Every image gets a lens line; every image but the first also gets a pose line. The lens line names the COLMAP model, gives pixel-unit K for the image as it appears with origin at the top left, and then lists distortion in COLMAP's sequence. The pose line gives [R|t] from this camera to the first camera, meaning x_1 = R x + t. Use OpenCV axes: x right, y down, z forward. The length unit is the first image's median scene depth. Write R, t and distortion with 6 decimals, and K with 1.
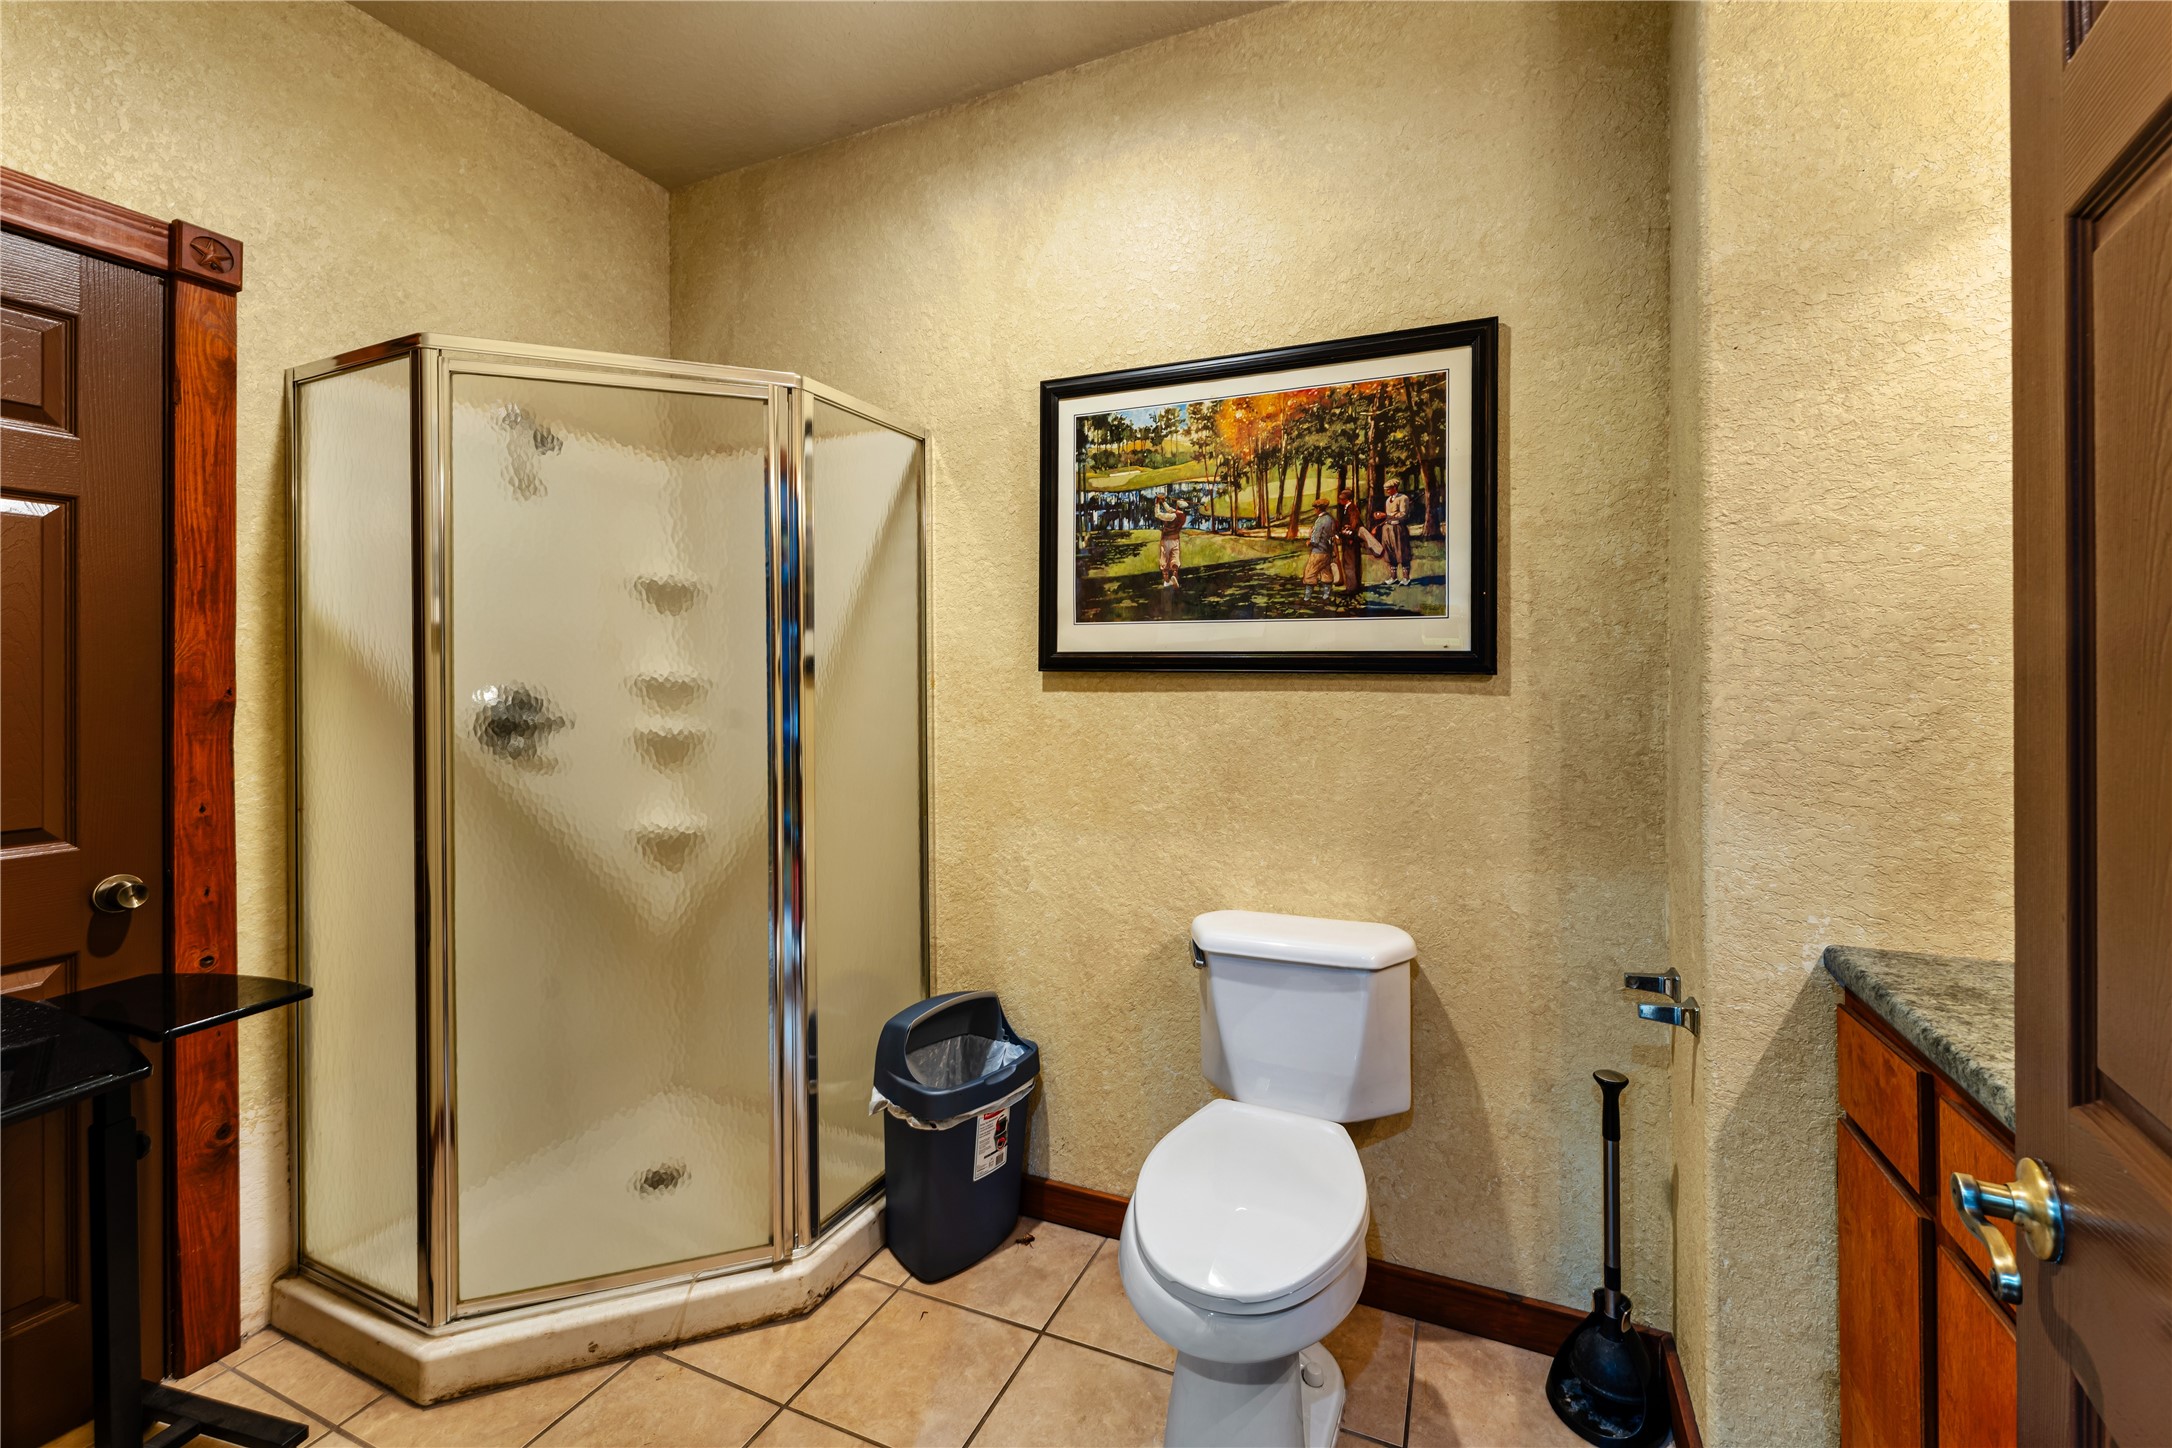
lens RADIAL K [[880.6, 0, 1109.5], [0, 880.6, 670.8], [0, 0, 1]] dist [0.000914, 0.000069]
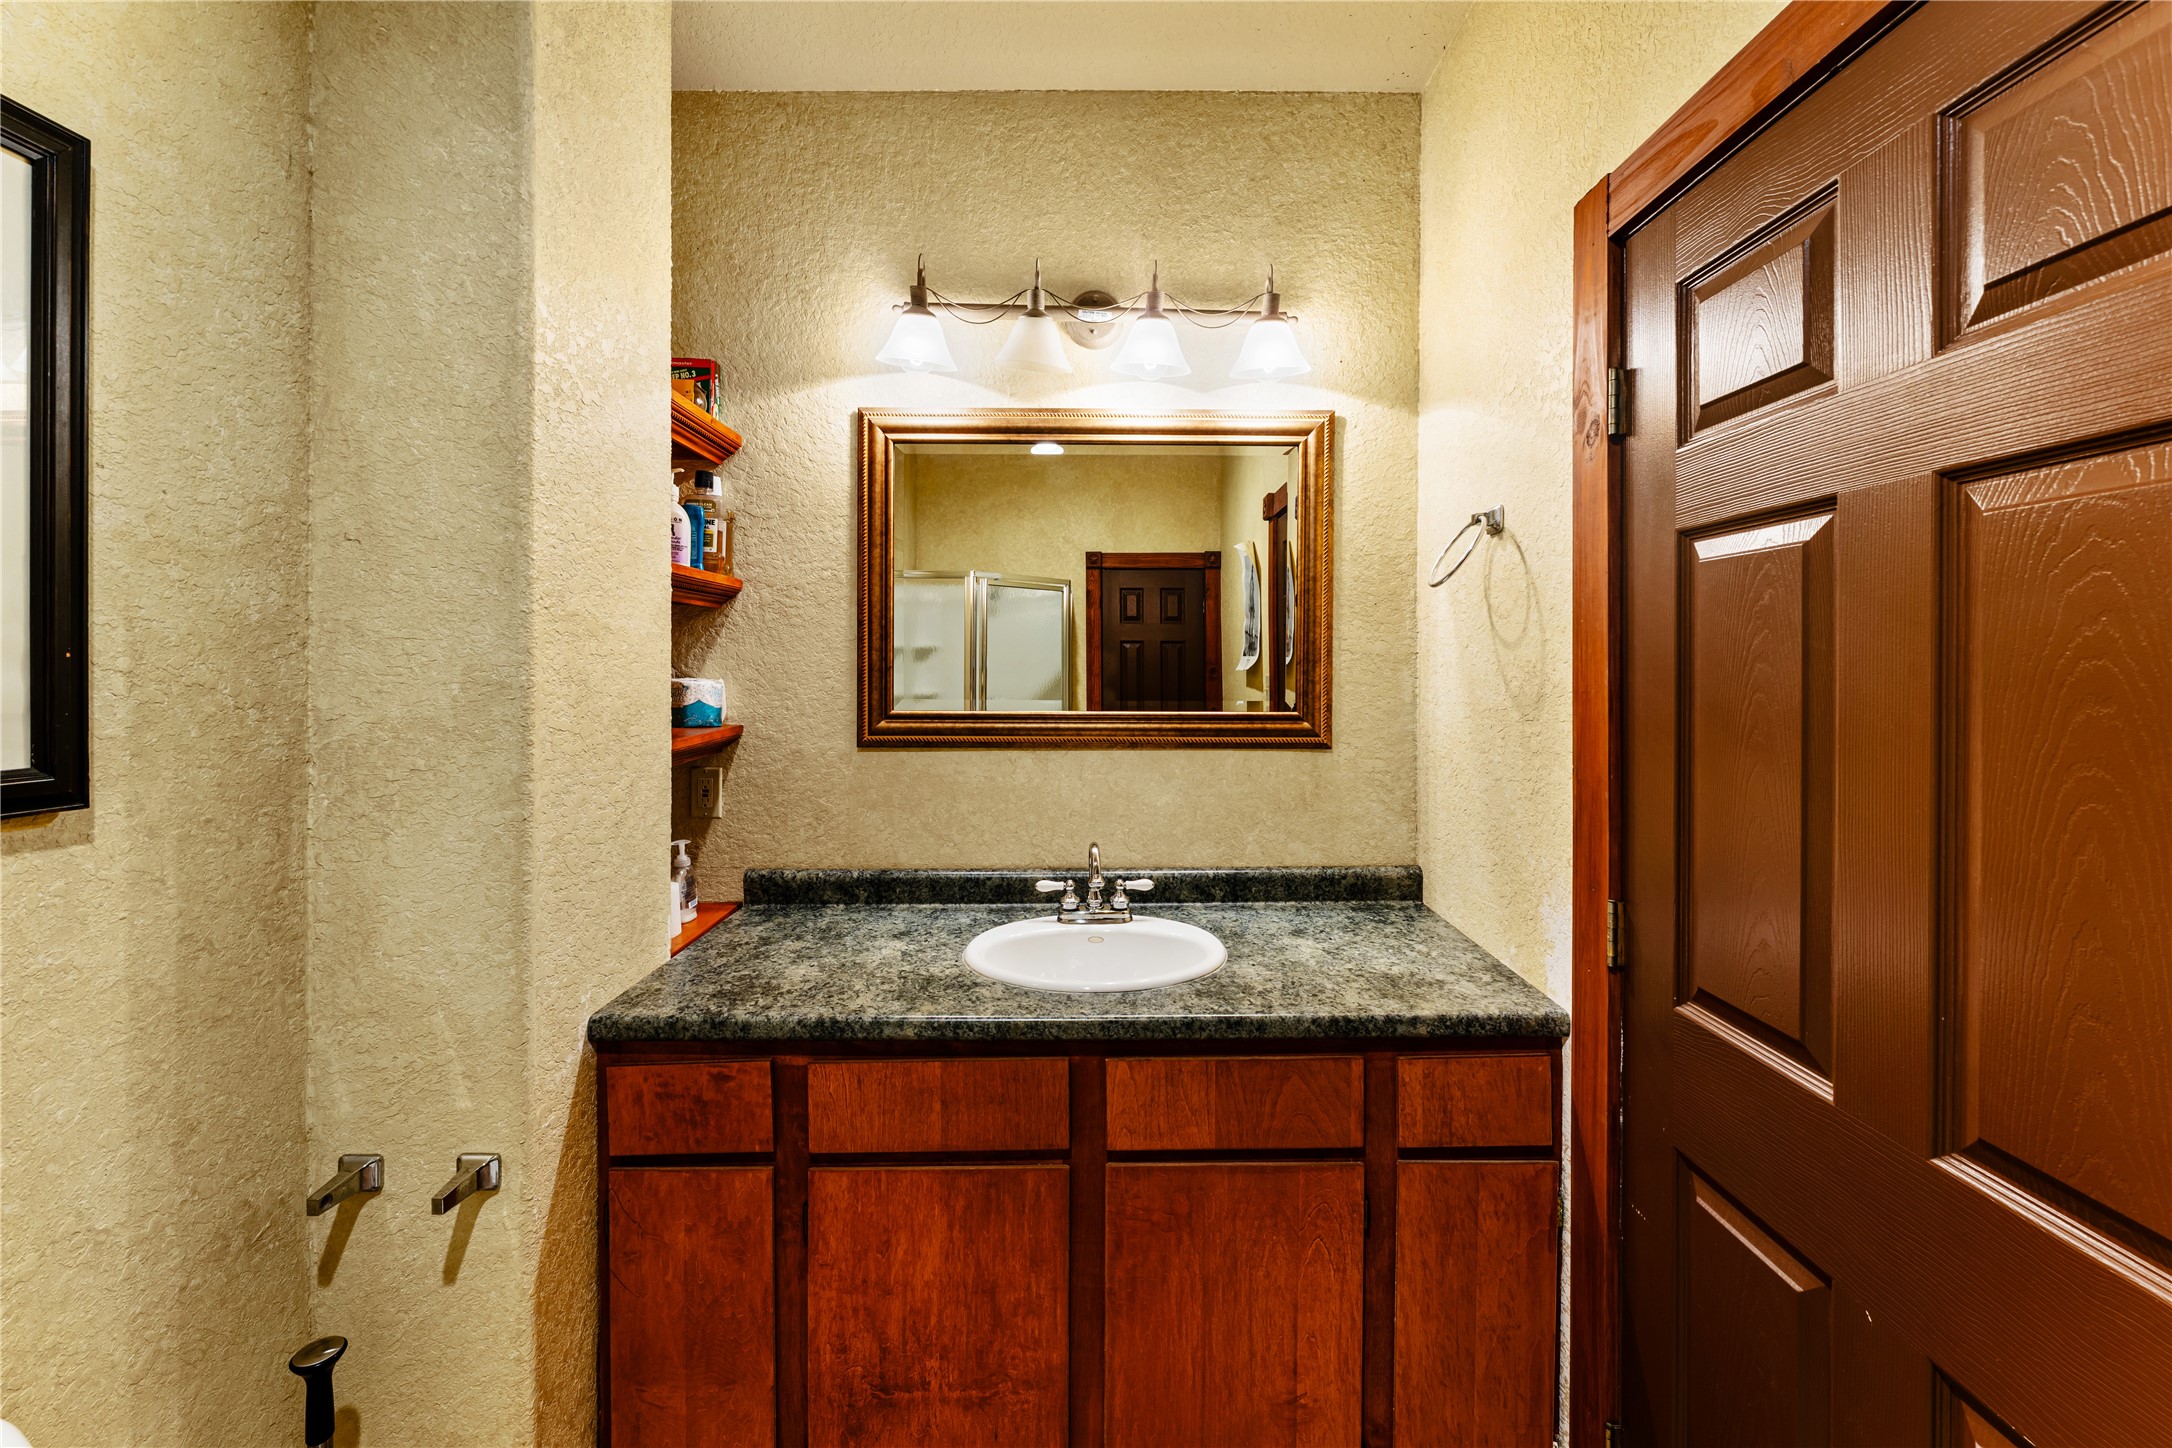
lens RADIAL K [[880.6, 0, 1109.5], [0, 880.6, 670.8], [0, 0, 1]] dist [0.000914, 0.000069]
pose [[-0.395001, -0.005887, 0.918662, -0.310297], [-0.004568, 0.999980, 0.004443, -0.086837], [-0.918669, -0.002442, -0.395020, 0.659744]]
